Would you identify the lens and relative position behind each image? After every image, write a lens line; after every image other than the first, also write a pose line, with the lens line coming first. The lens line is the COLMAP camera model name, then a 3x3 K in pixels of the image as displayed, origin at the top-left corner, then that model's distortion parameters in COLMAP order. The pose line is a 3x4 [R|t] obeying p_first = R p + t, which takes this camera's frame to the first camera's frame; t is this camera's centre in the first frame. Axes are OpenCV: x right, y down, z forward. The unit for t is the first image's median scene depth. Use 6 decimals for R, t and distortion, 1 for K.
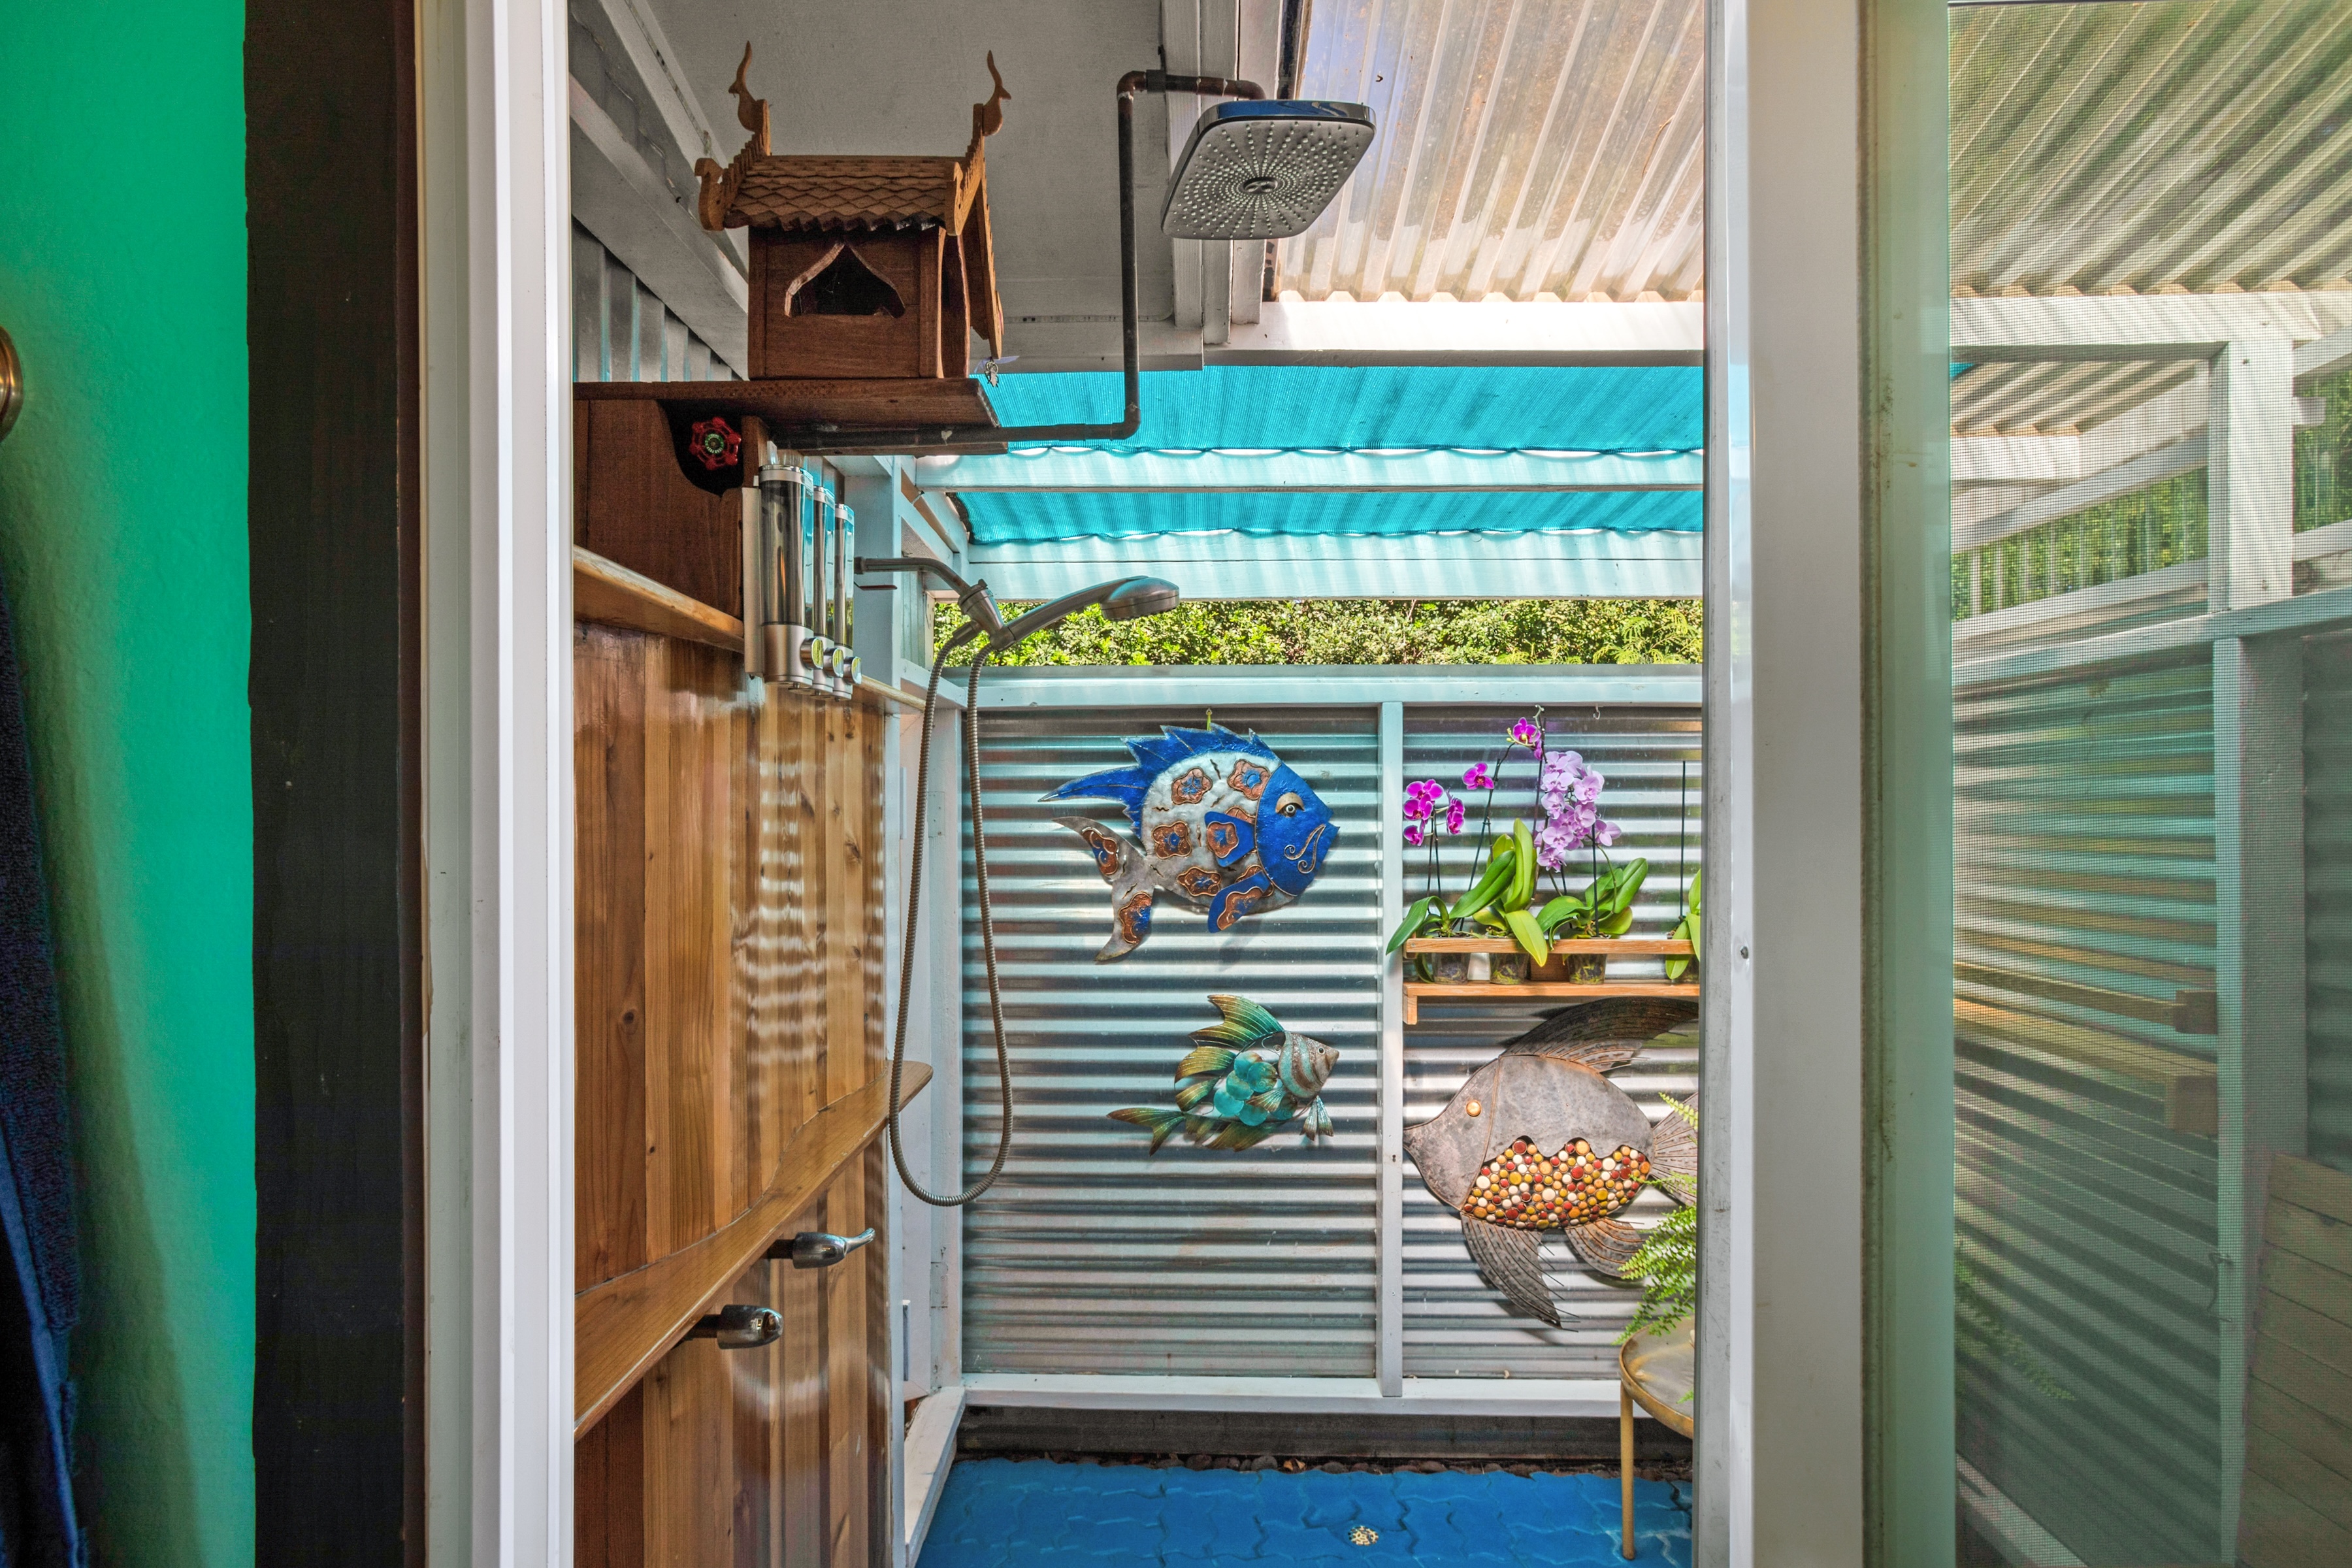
lens RADIAL K [[1151.8, 0, 1173.8], [0, 1151.8, 791.9], [0, 0, 1]] dist [-0.015367, 0.001205]
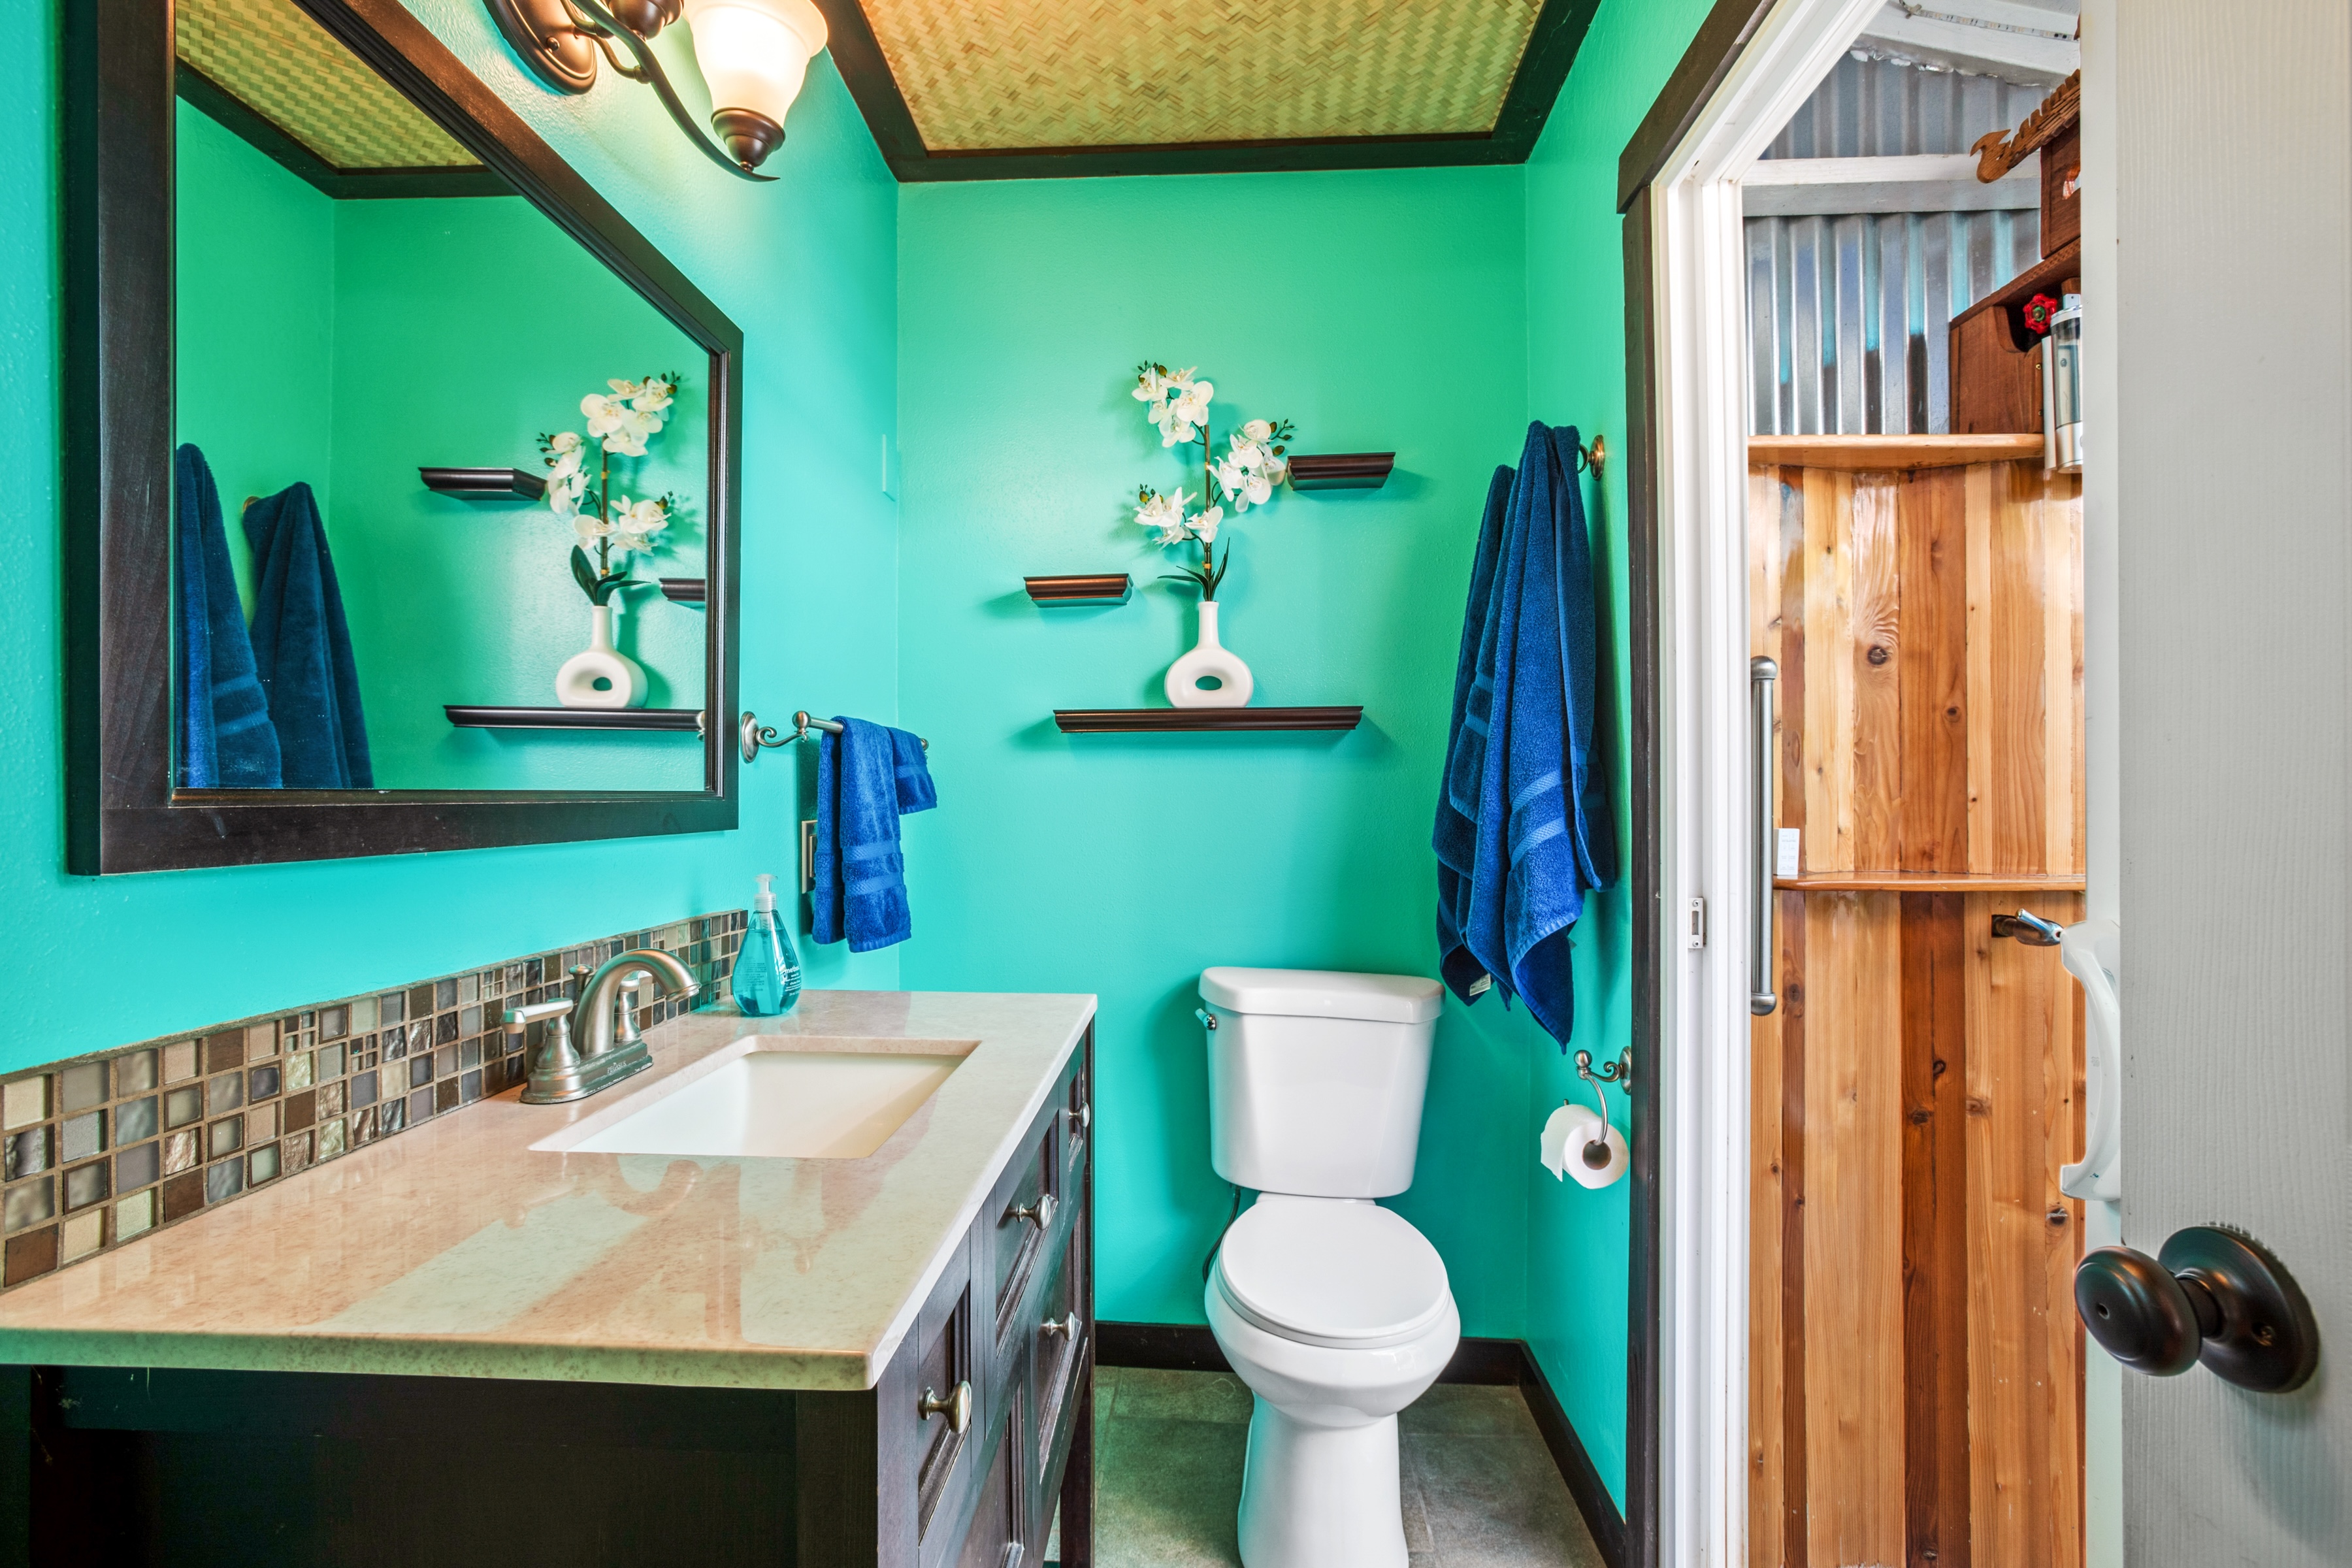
lens RADIAL K [[1081.0, 0, 1168.1], [0, 1081.0, 791.0], [0, 0, 1]] dist [-0.005435, 0.000560]
pose [[-0.037397, -0.004251, -0.999291, 0.976517], [0.014753, 0.999880, -0.004805, 0.276632], [0.999192, -0.014922, -0.037330, -0.023095]]
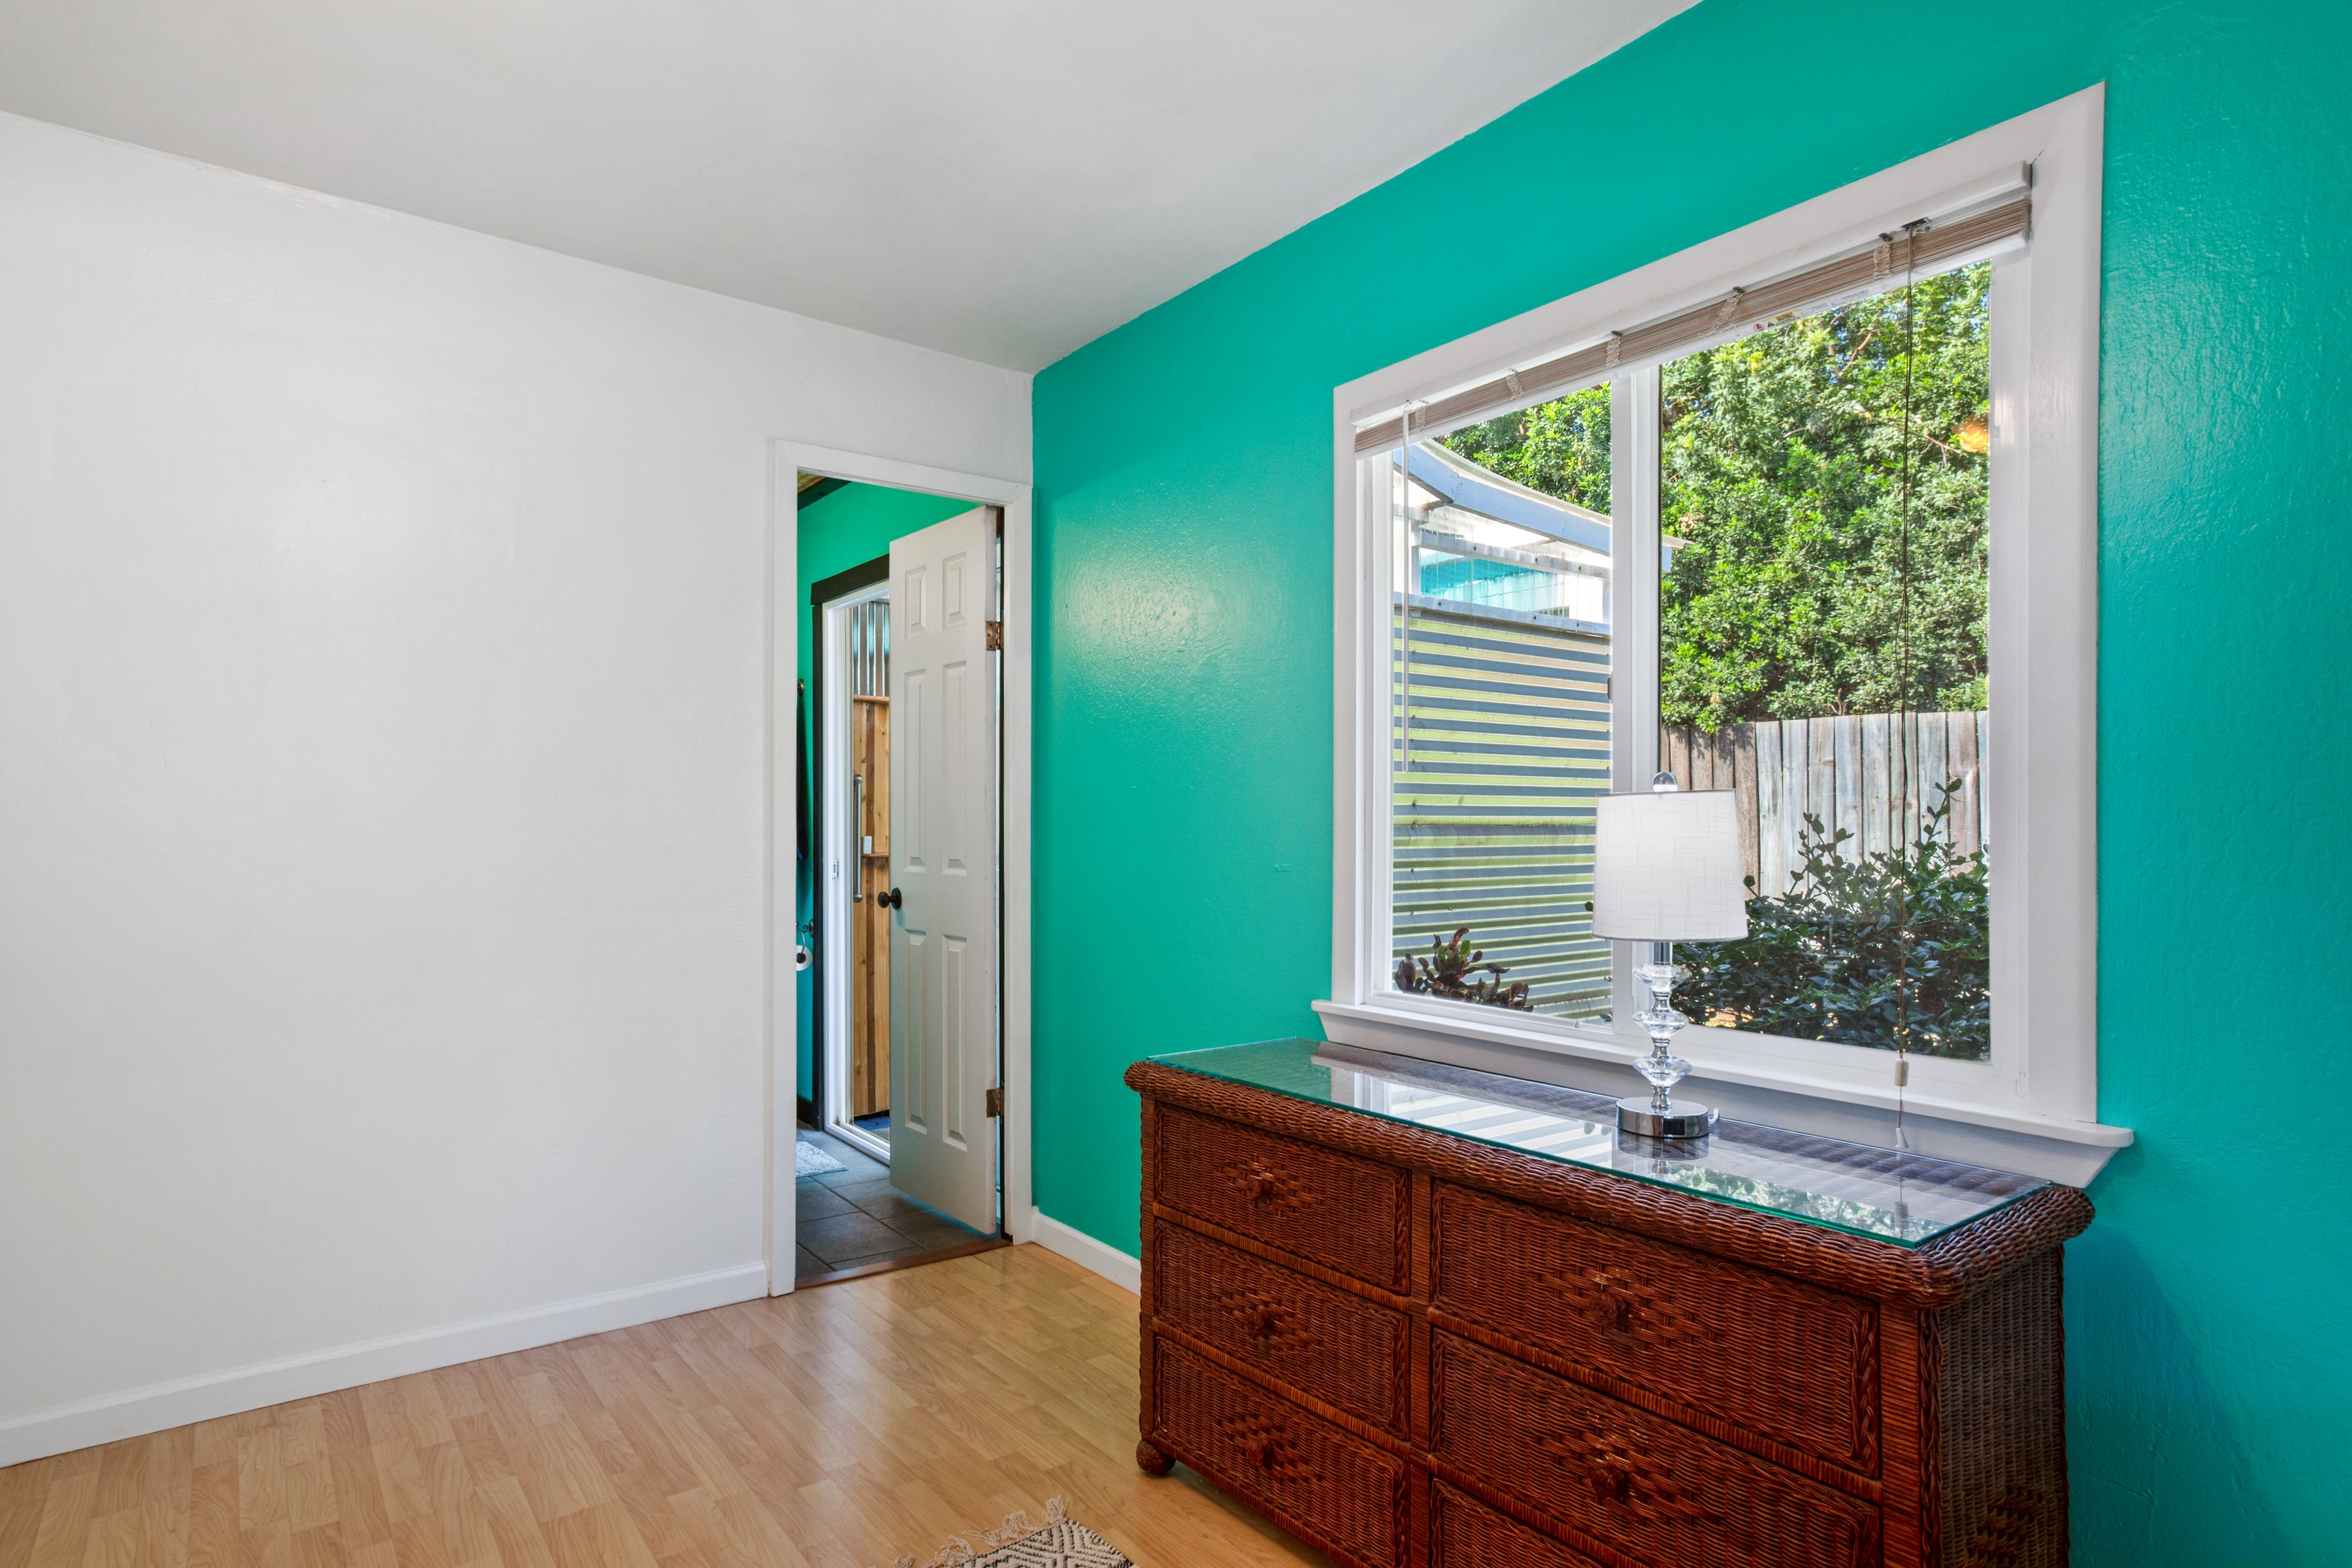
lens RADIAL K [[1286.2, 0, 1168.4], [0, 1286.2, 806.7], [0, 0, 1]] dist [-0.008362, 0.002149]
pose [[0.596712, -0.008820, -0.802407, 3.976642], [0.011710, 0.999929, -0.002283, 0.248009], [0.802370, -0.008033, 0.596773, -1.190996]]
